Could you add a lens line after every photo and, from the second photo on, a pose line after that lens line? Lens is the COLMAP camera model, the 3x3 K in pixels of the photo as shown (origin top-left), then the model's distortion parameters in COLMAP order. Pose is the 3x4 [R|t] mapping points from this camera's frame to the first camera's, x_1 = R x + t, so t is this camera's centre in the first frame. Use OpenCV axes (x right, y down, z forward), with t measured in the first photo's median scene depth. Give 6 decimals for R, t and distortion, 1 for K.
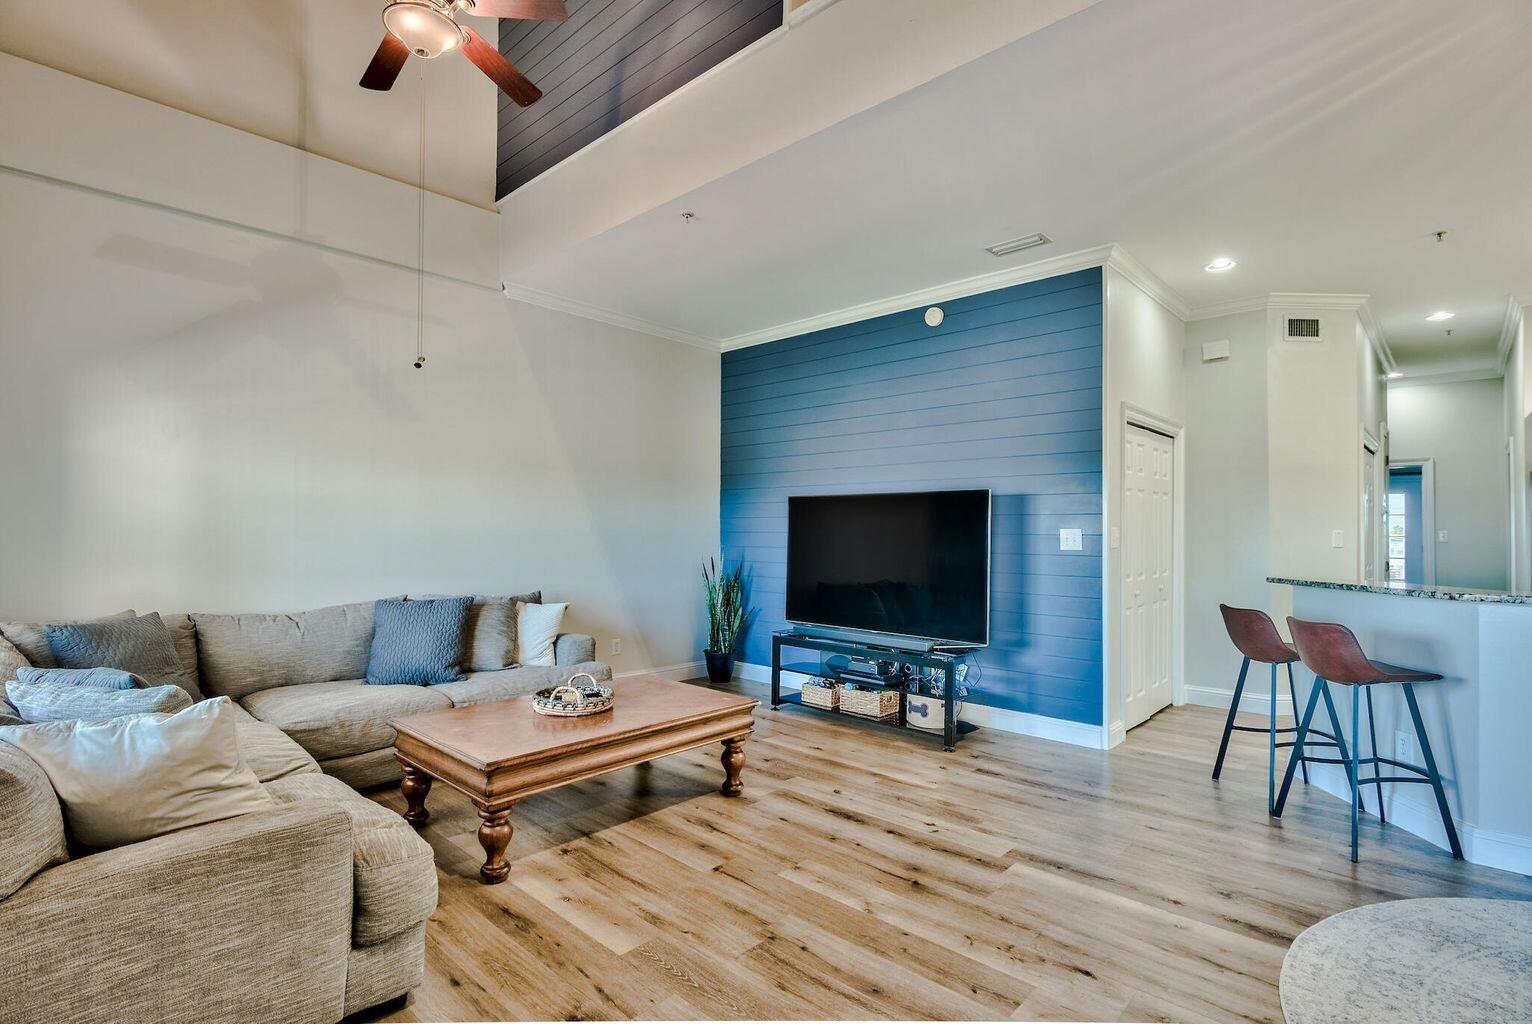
lens RADIAL K [[751.2, 0, 776.3], [0, 751.2, 525.3], [0, 0, 1]] dist [-0.000288, -0.000074]
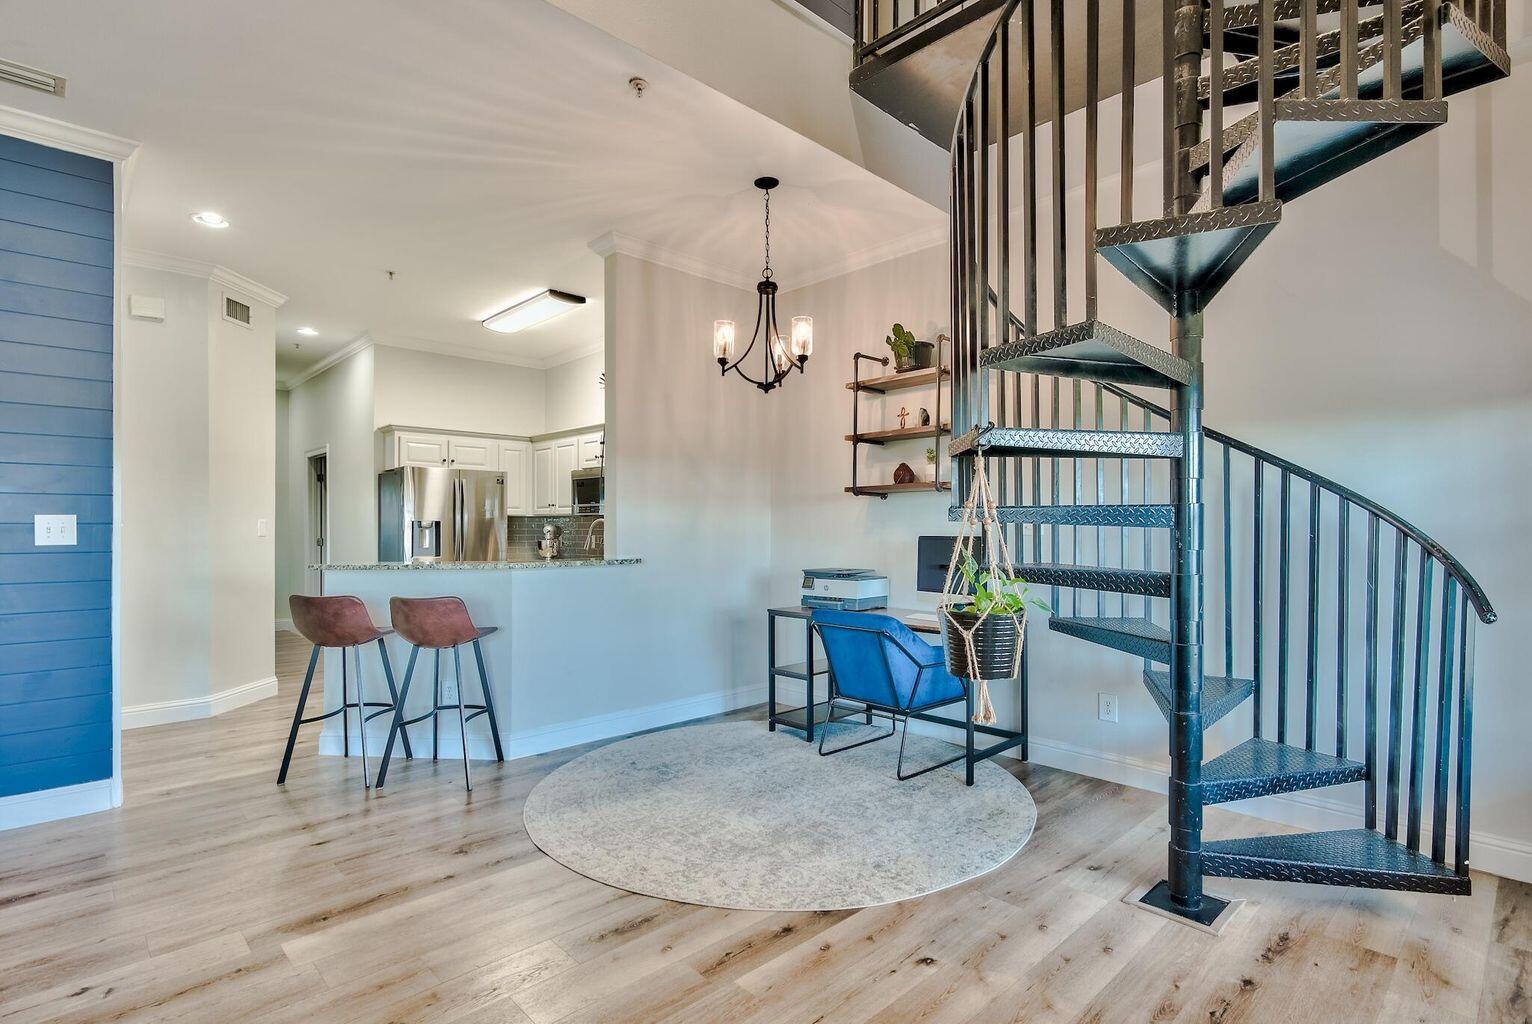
lens RADIAL K [[751.2, 0, 776.3], [0, 751.2, 525.3], [0, 0, 1]] dist [-0.000288, -0.000074]
pose [[0.054597, -0.003300, 0.998503, -0.331867], [-0.005555, 0.999978, 0.003609, 0.011038], [-0.998493, -0.005743, 0.054578, 0.357312]]
